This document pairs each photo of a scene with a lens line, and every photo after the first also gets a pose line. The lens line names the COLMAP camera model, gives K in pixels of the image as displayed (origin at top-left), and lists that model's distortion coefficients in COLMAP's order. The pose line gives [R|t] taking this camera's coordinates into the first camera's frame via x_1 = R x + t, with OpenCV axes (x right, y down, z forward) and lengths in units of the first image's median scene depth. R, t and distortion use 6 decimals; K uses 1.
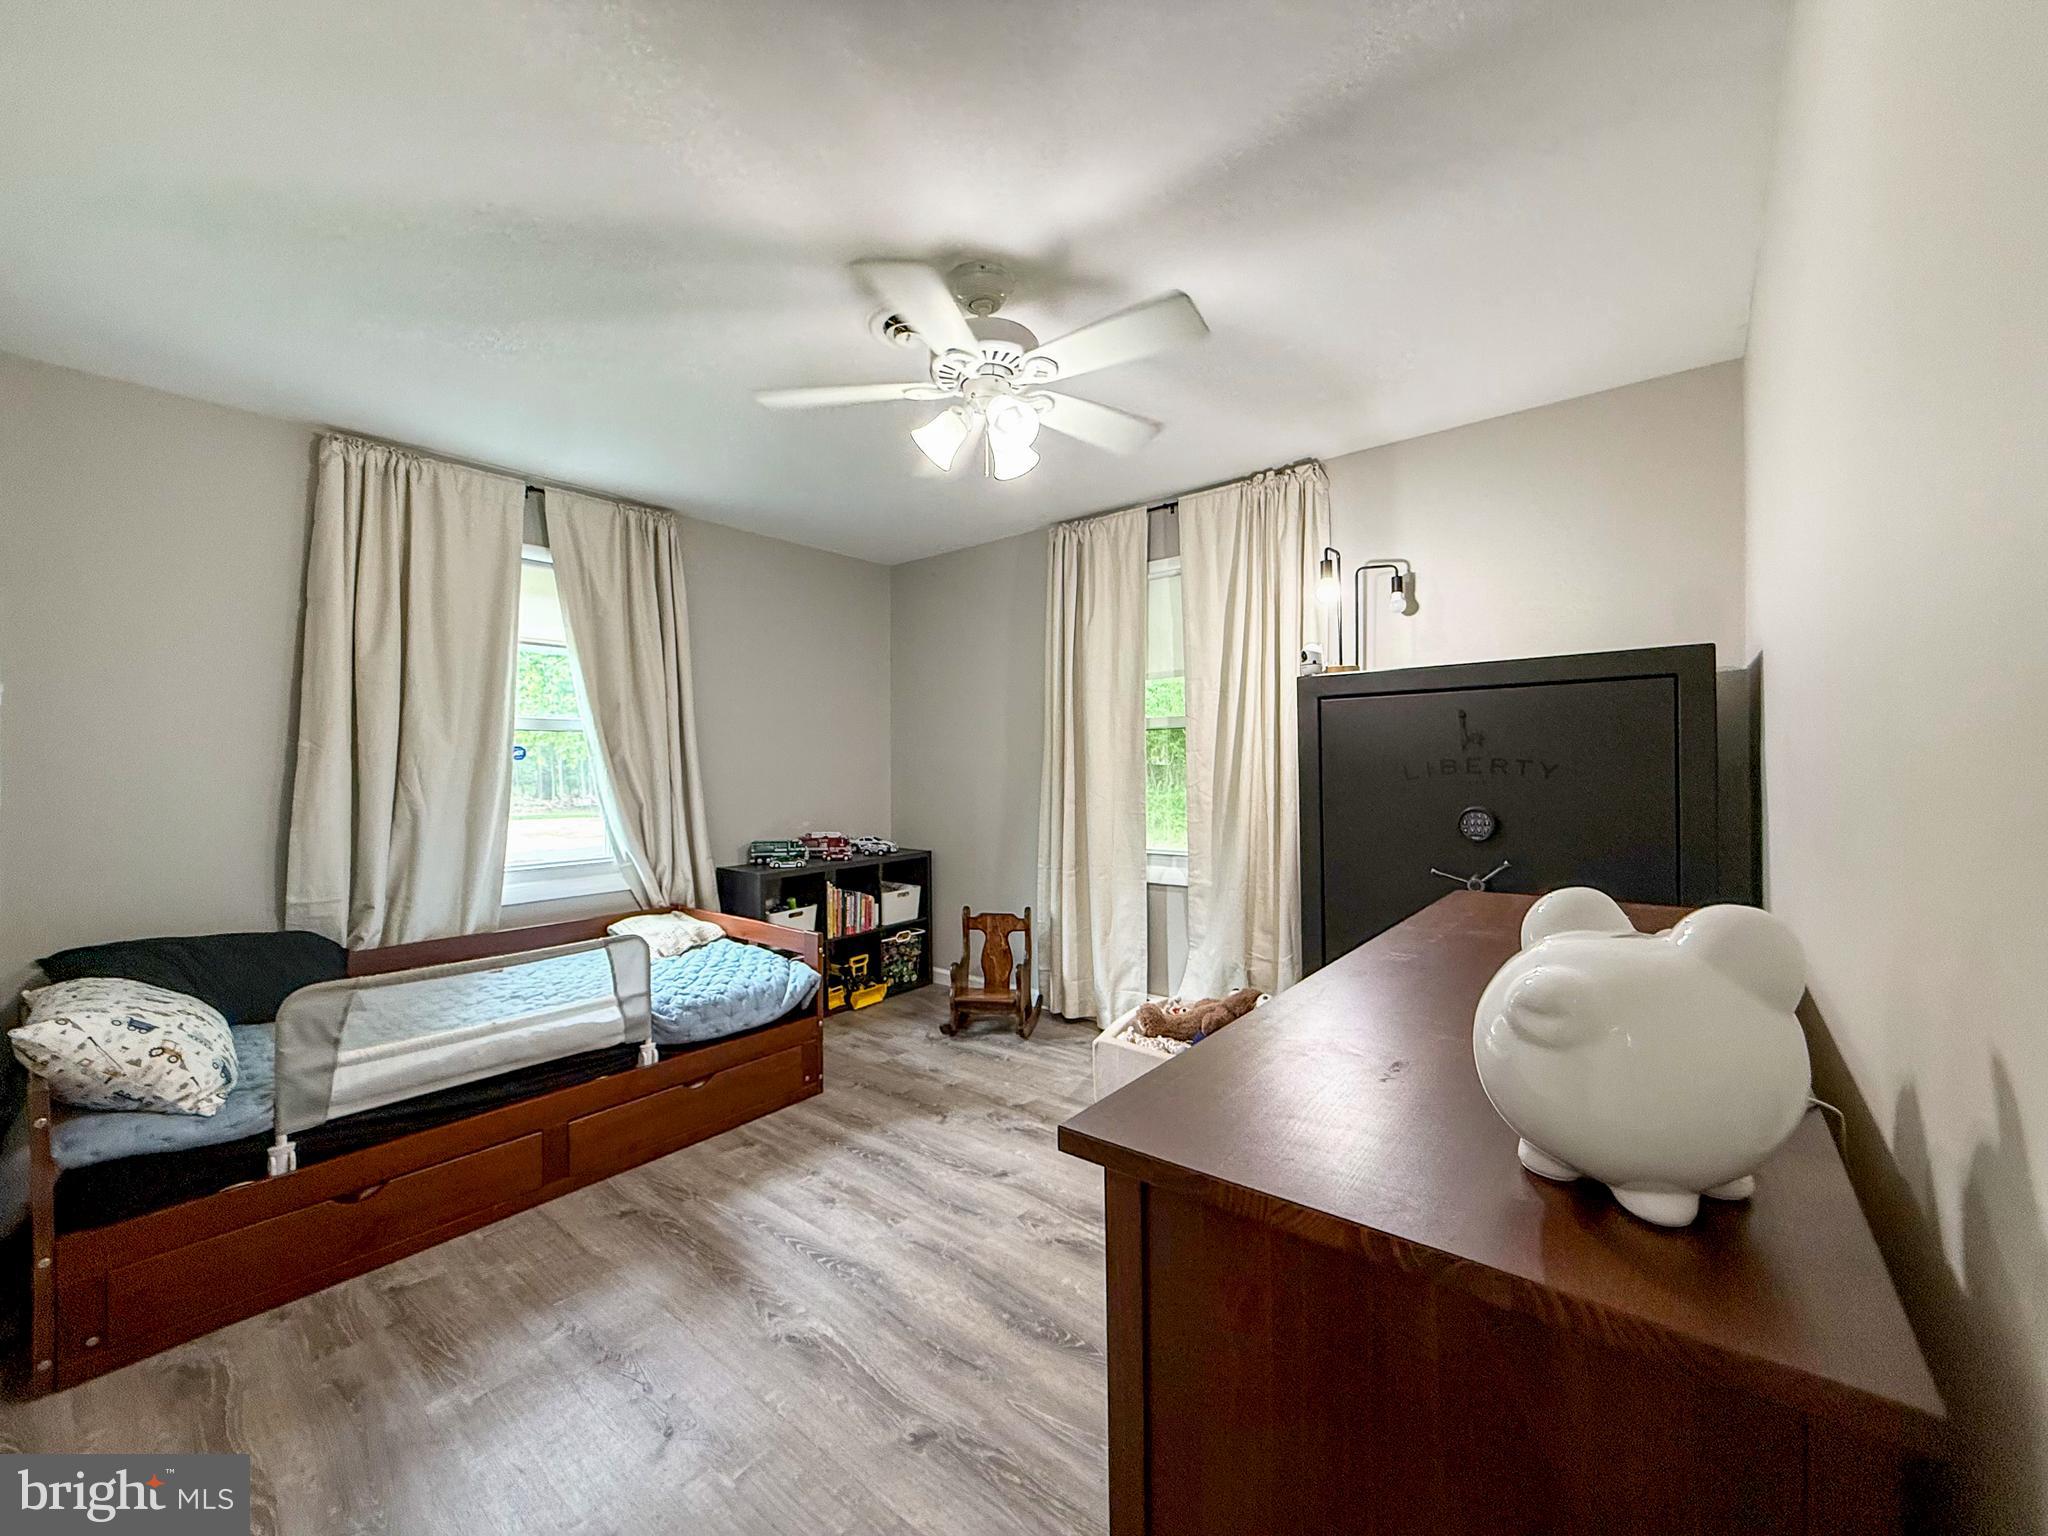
lens RADIAL K [[818.9, 0, 1019.3], [0, 818.9, 769.7], [0, 0, 1]] dist [-0.001596, 0.000164]
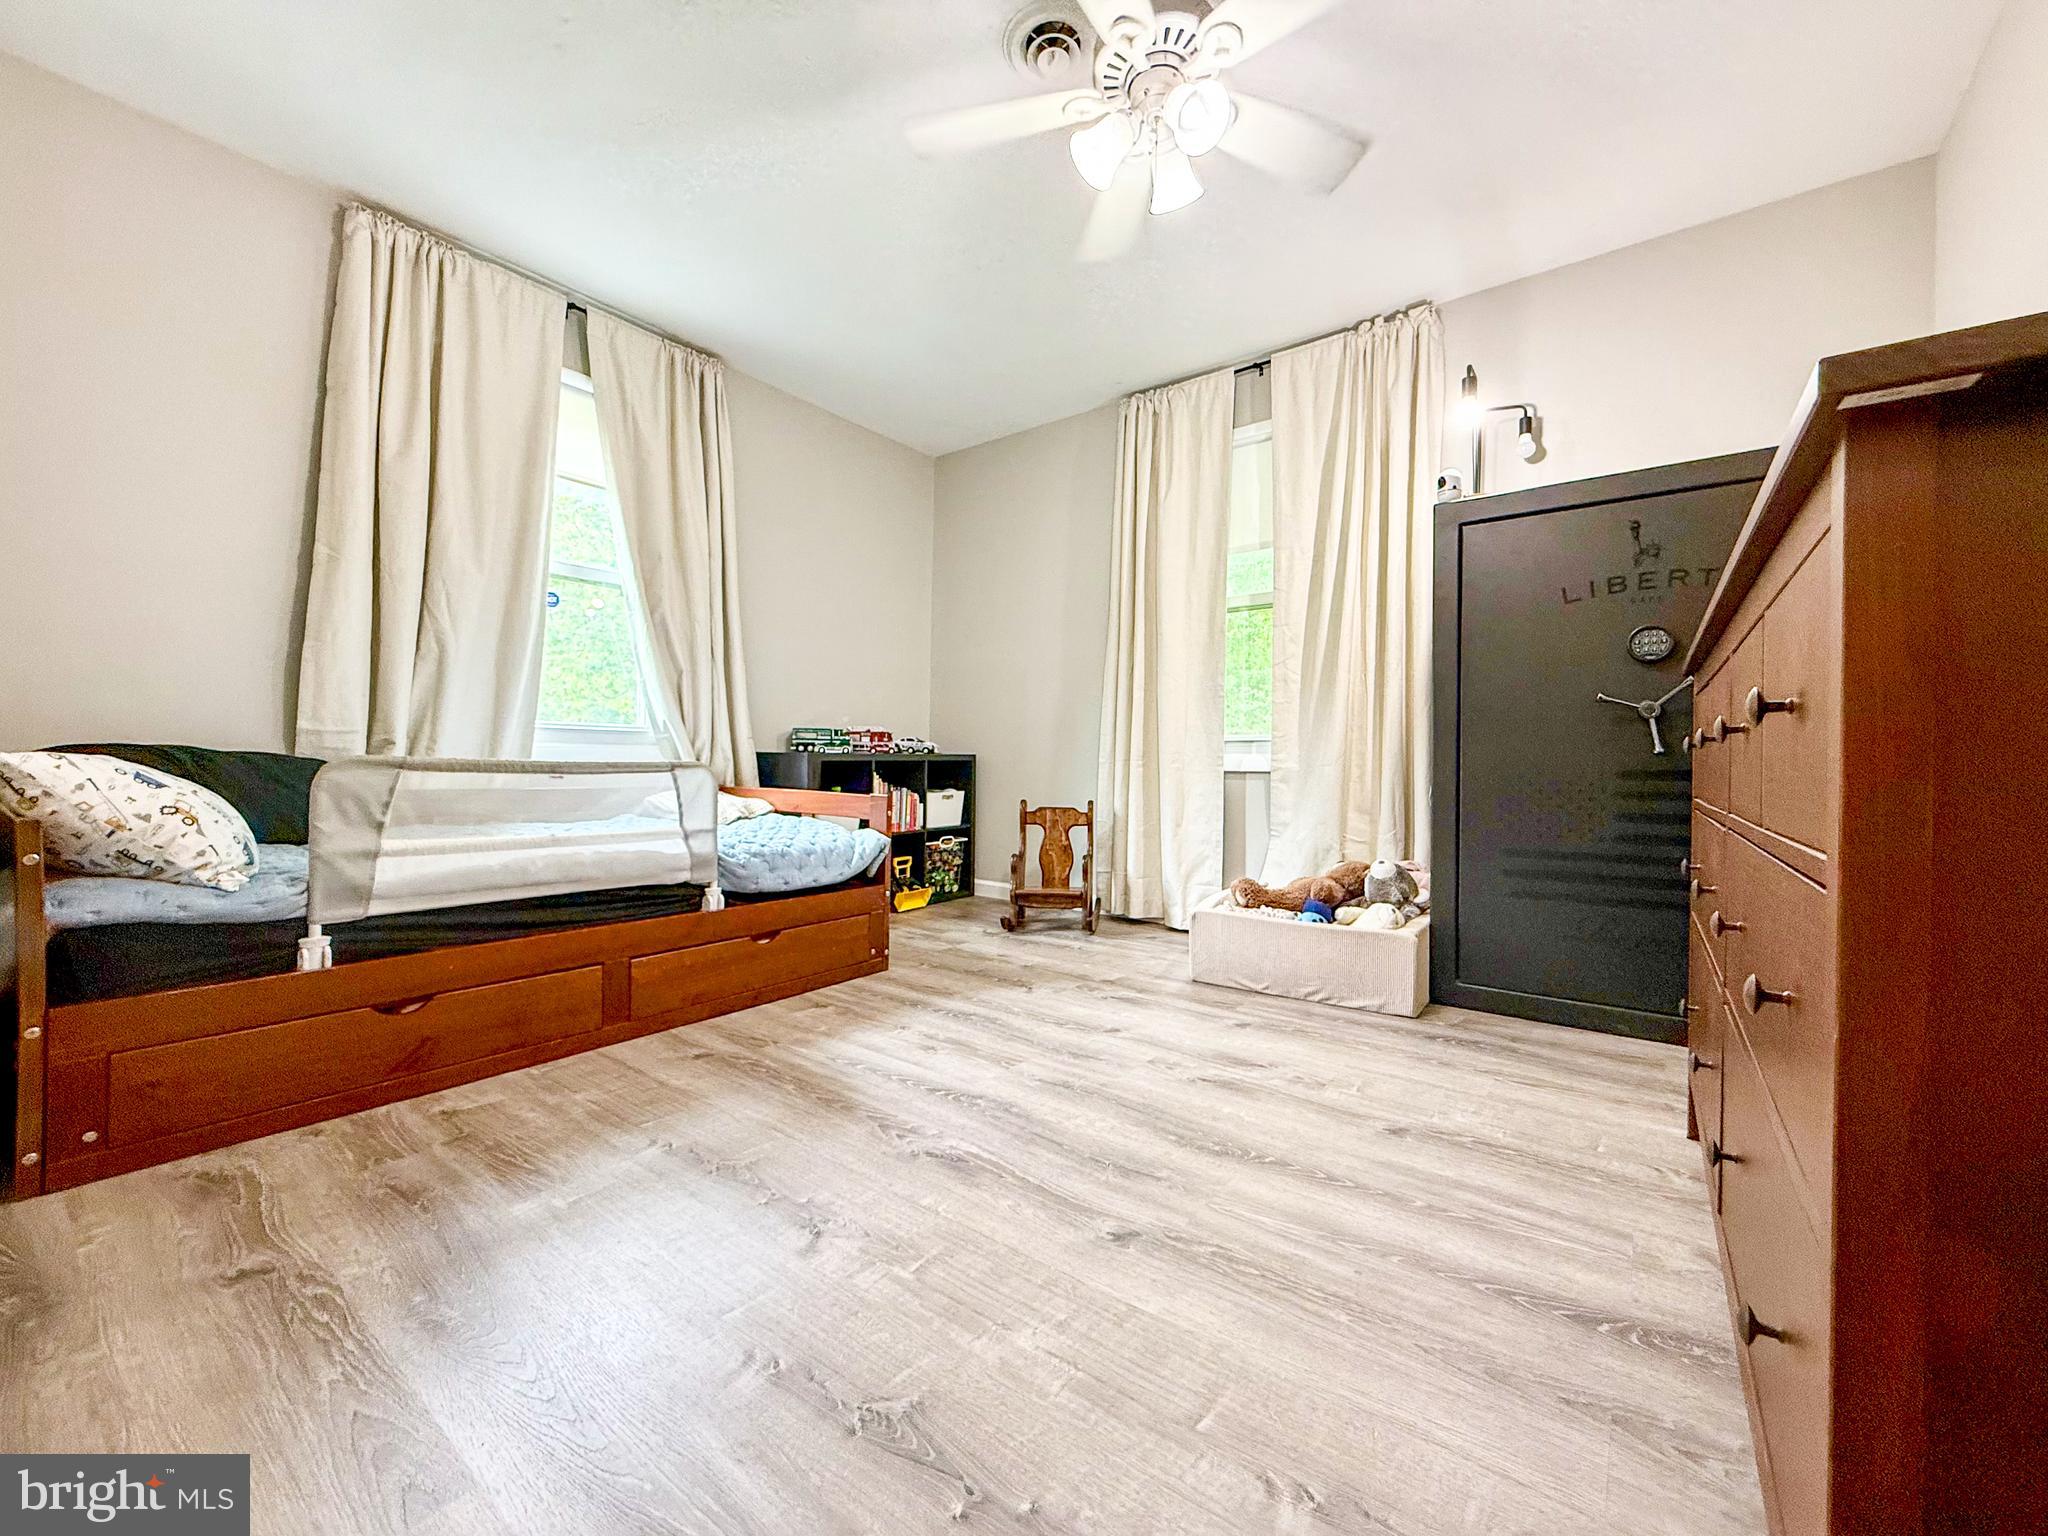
lens RADIAL K [[818.9, 0, 1019.2], [0, 818.9, 771.6], [0, 0, 1]] dist [-0.001596, 0.000164]
pose [[0.999267, 0.021841, 0.031452, -0.150727], [-0.021992, 0.999748, 0.004480, 0.196049], [-0.031347, -0.005168, 0.999495, 0.097804]]
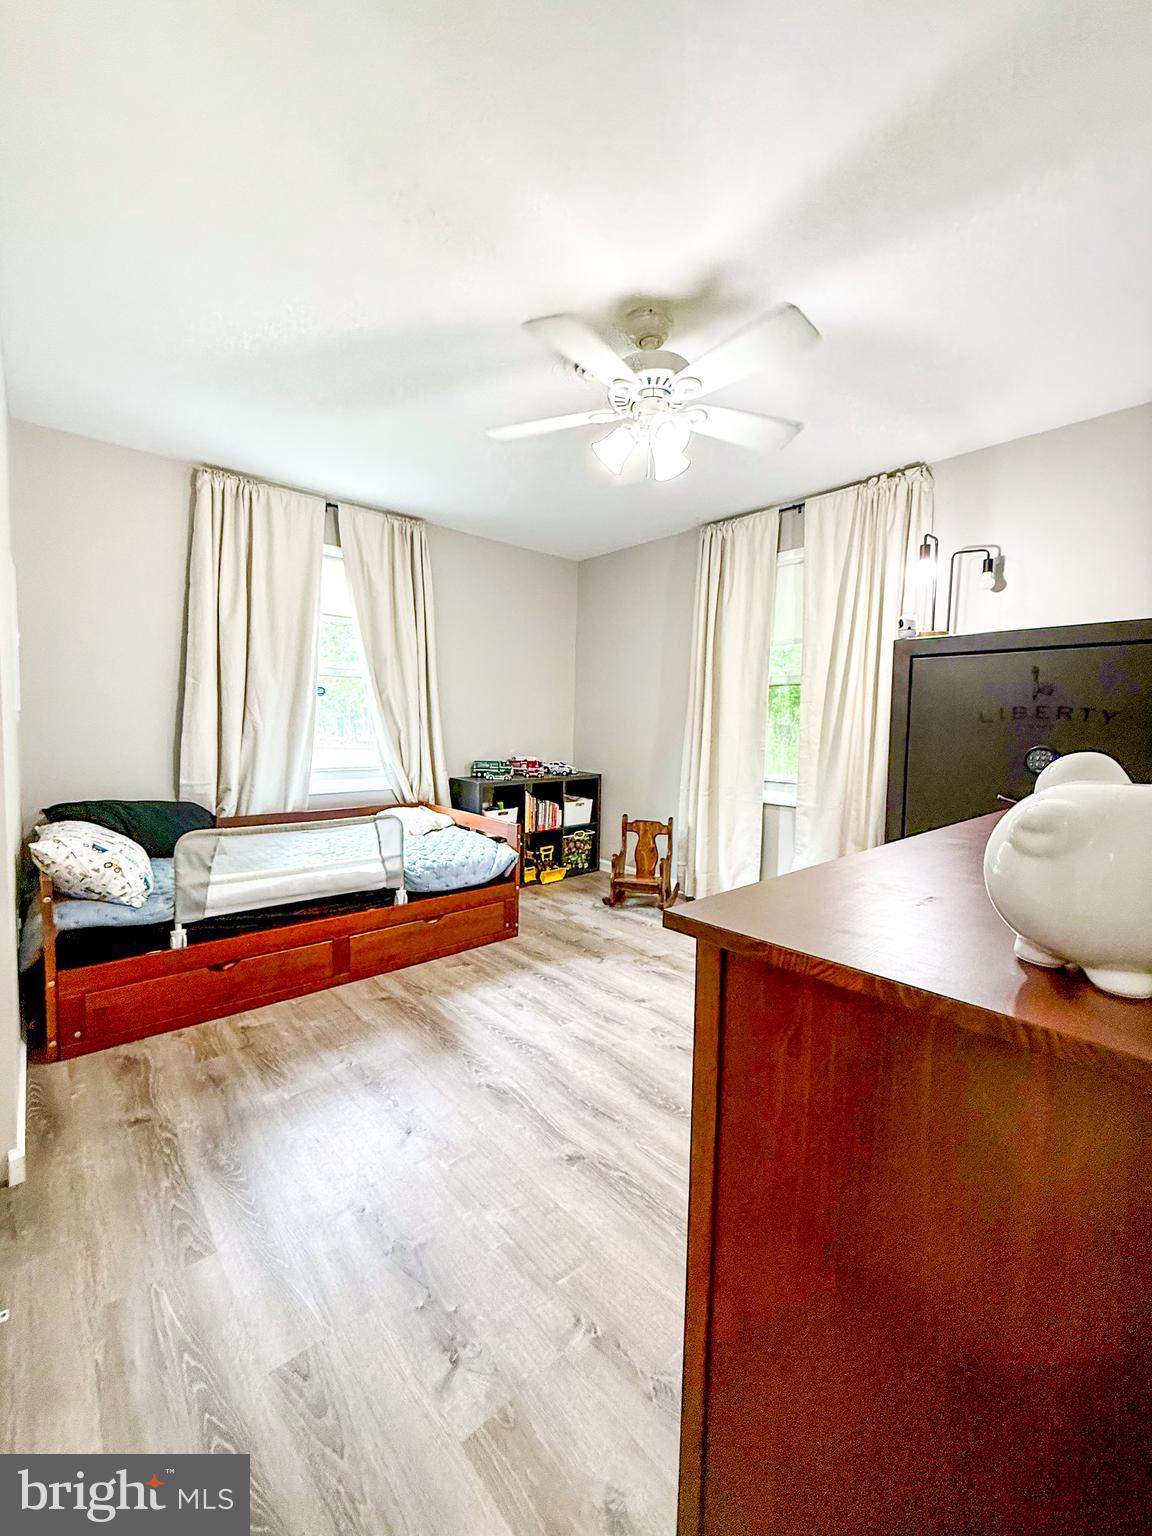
lens RADIAL K [[614.2, 0, 575.2], [0, 614.2, 764.8], [0, 0, 1]] dist [-0.001596, 0.000164]
pose [[0.986879, 0.040949, -0.156183, 0.013408], [-0.030926, 0.997335, 0.066079, 0.030633], [0.158472, -0.060382, 0.985515, -0.013865]]
